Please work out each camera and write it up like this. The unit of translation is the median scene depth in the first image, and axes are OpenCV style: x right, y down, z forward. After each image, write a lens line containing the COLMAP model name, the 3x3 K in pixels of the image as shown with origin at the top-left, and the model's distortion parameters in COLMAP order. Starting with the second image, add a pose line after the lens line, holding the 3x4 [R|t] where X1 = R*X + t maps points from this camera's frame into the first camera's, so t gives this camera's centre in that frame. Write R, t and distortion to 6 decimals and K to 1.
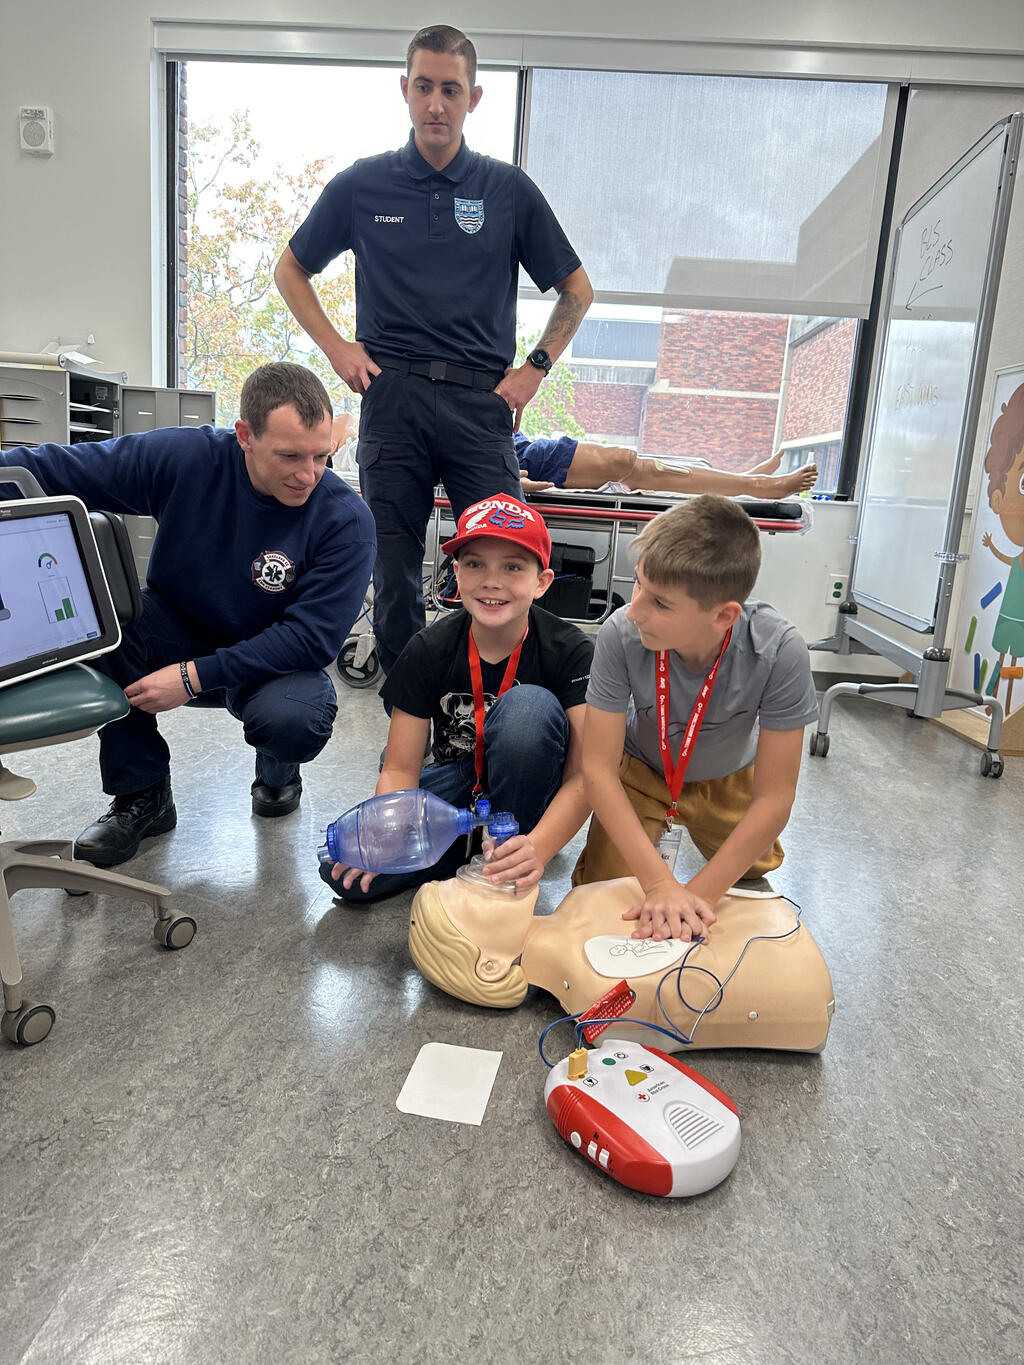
lens RADIAL K [[958.0, 0, 508.5], [0, 958.0, 700.4], [0, 0, 1]] dist [0.041999, -0.064185]
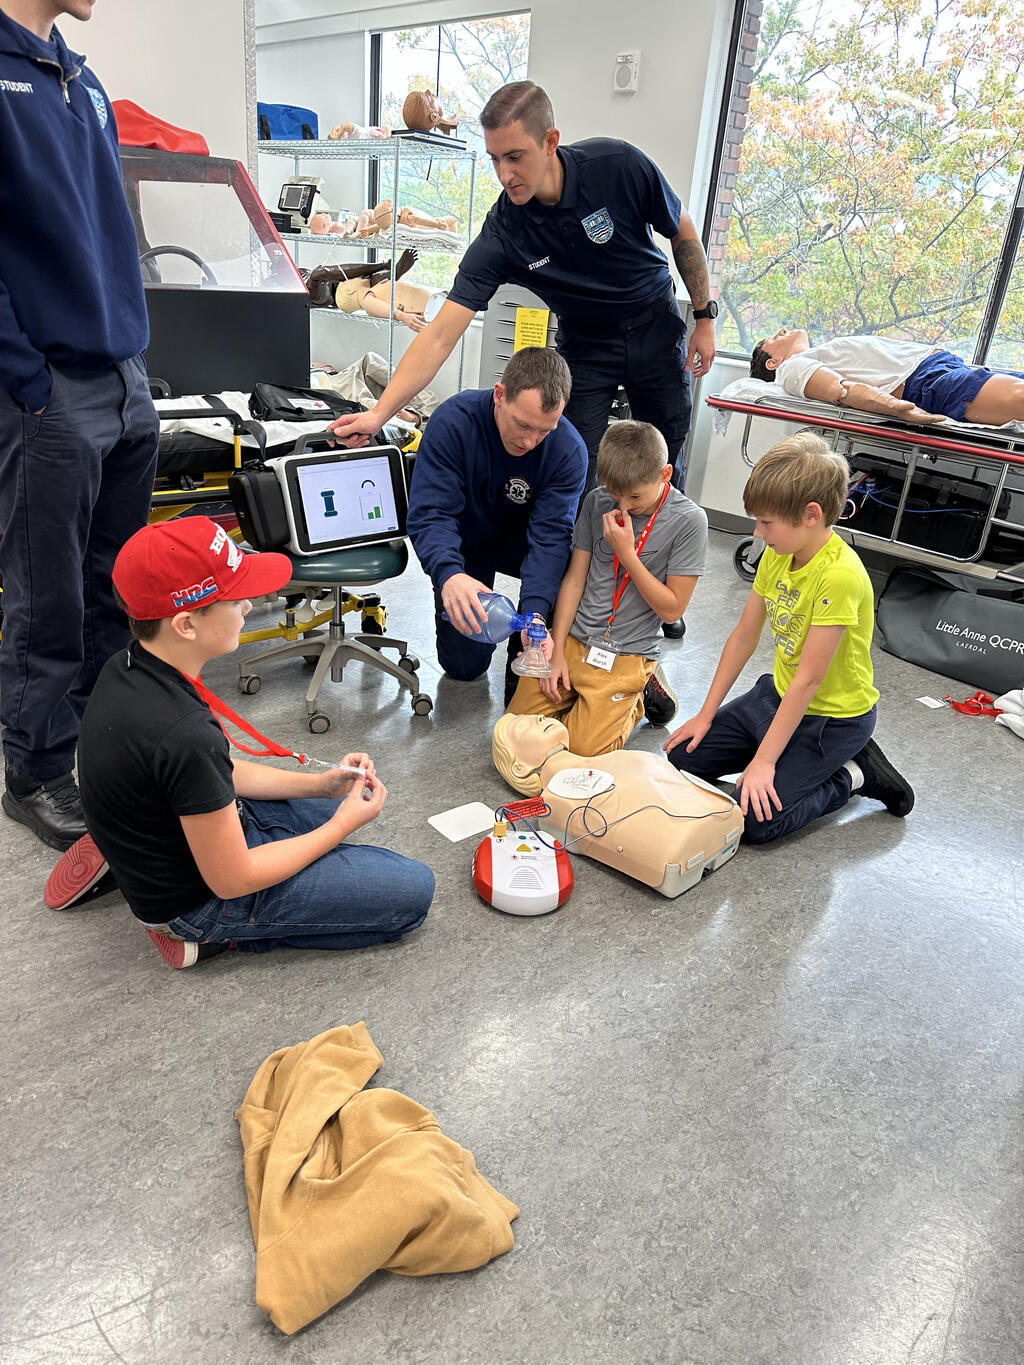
lens RADIAL K [[958.0, 0, 508.5], [0, 958.0, 700.4], [0, 0, 1]] dist [0.041999, -0.064185]
pose [[0.765246, 0.267792, -0.585394, 0.367388], [-0.172265, 0.961390, 0.214602, -0.075874], [0.620260, -0.063380, 0.781831, -0.110254]]
